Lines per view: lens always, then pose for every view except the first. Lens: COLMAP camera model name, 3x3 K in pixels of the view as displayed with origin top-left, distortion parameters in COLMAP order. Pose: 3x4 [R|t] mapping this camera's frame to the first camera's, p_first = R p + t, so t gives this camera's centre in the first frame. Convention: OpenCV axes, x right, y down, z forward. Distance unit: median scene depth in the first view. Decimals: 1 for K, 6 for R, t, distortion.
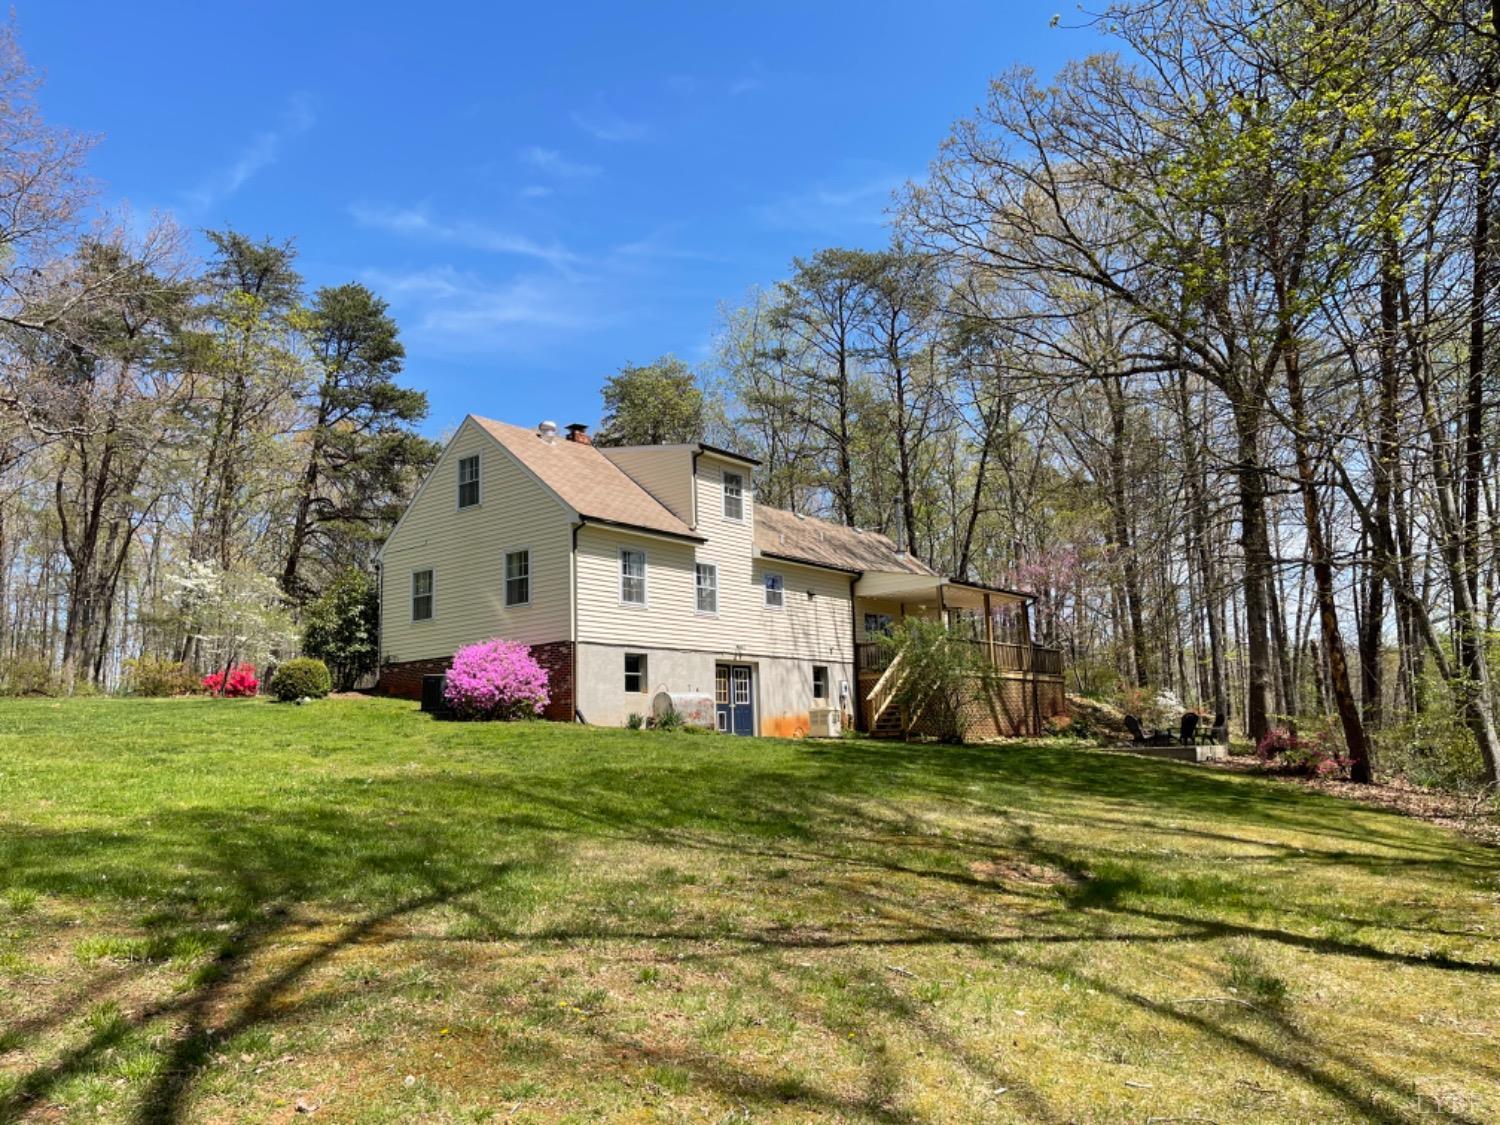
lens RADIAL K [[1091.4, 0, 750.0], [0, 1091.4, 562.5], [0, 0, 1]] dist [0.038337, -0.001141]
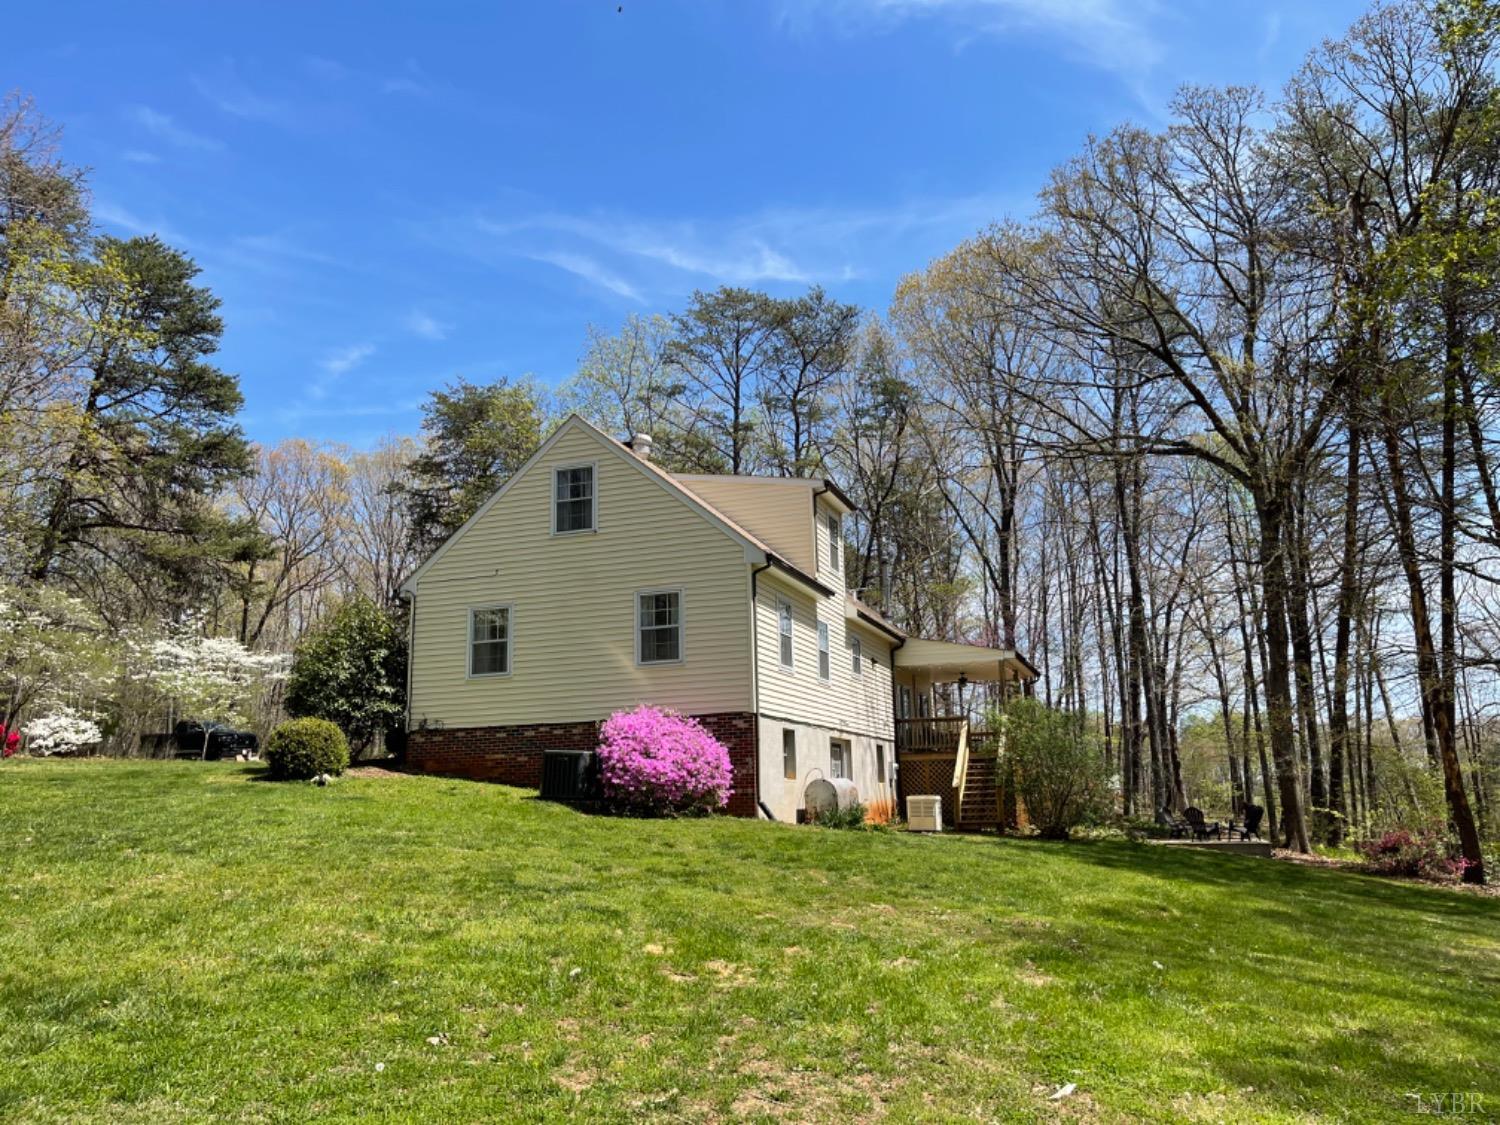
lens RADIAL K [[1091.4, 0, 750.0], [0, 1091.4, 562.5], [0, 0, 1]] dist [0.038337, -0.001141]
pose [[0.948225, 0.077753, 0.307935, -0.353811], [-0.061885, 0.996219, -0.060982, 0.010333], [-0.311513, 0.038768, 0.949451, 0.212355]]
